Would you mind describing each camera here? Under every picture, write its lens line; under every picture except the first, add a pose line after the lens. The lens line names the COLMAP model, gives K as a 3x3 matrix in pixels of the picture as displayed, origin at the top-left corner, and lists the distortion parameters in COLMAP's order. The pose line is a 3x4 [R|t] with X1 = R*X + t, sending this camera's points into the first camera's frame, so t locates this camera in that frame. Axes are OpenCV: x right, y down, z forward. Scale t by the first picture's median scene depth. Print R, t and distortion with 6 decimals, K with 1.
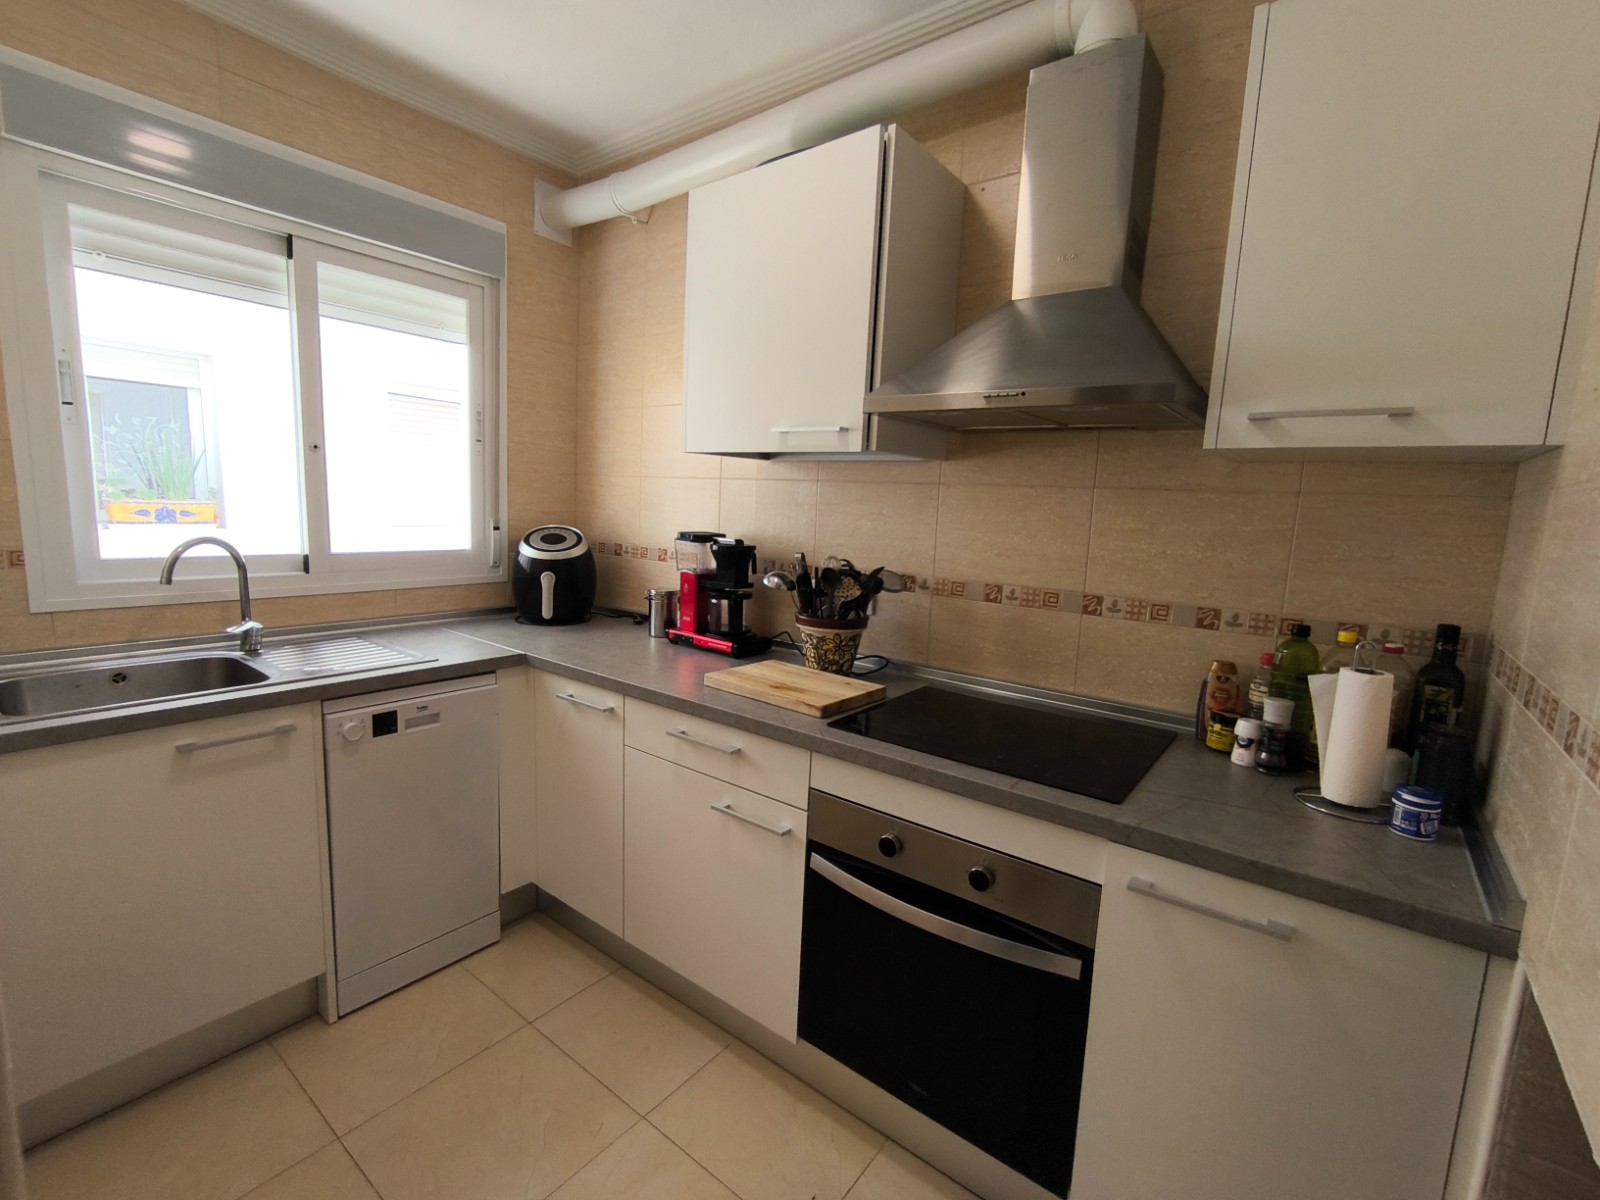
lens RADIAL K [[730.8, 0, 793.9], [0, 730.8, 602.9], [0, 0, 1]] dist [-0.069878, 0.067639]
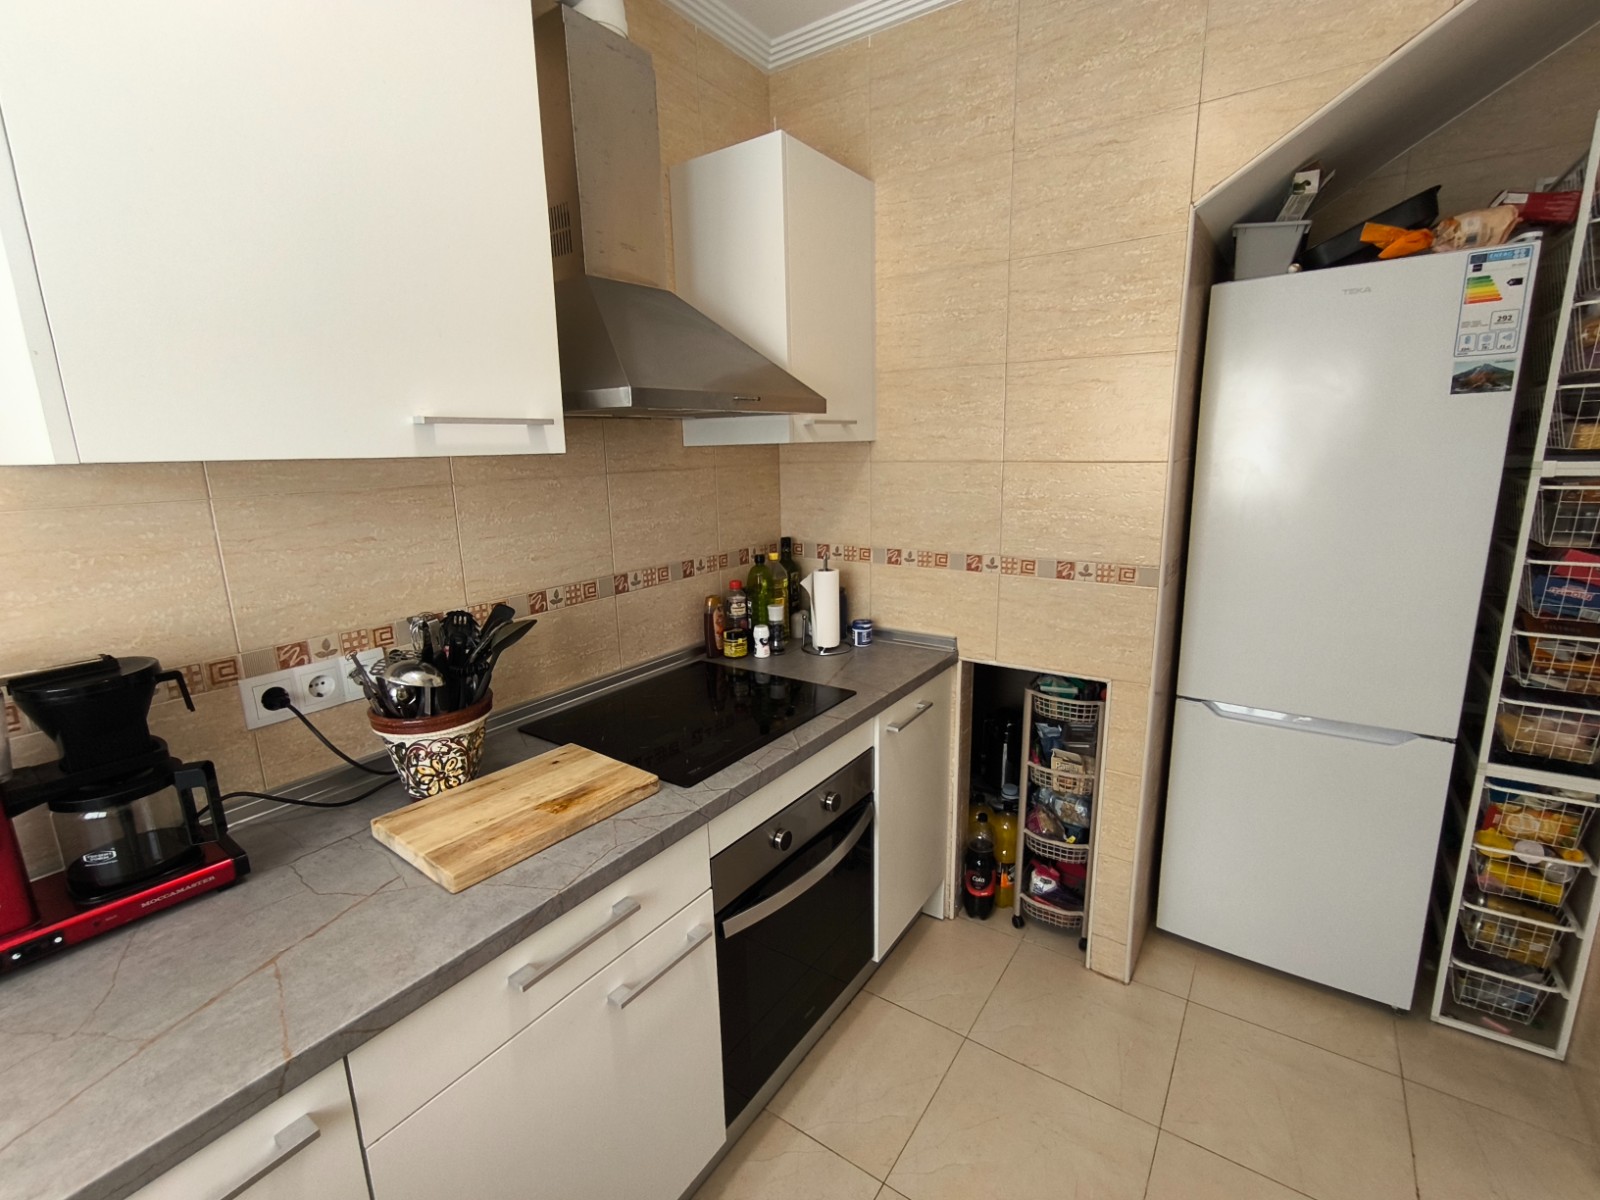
lens RADIAL K [[730.8, 0, 793.9], [0, 730.8, 602.9], [0, 0, 1]] dist [-0.069878, 0.067639]
pose [[-0.062987, -0.246369, 0.967127, -0.643038], [0.168030, 0.952600, 0.253612, -0.199340], [-0.983767, 0.178481, -0.018604, 0.781214]]
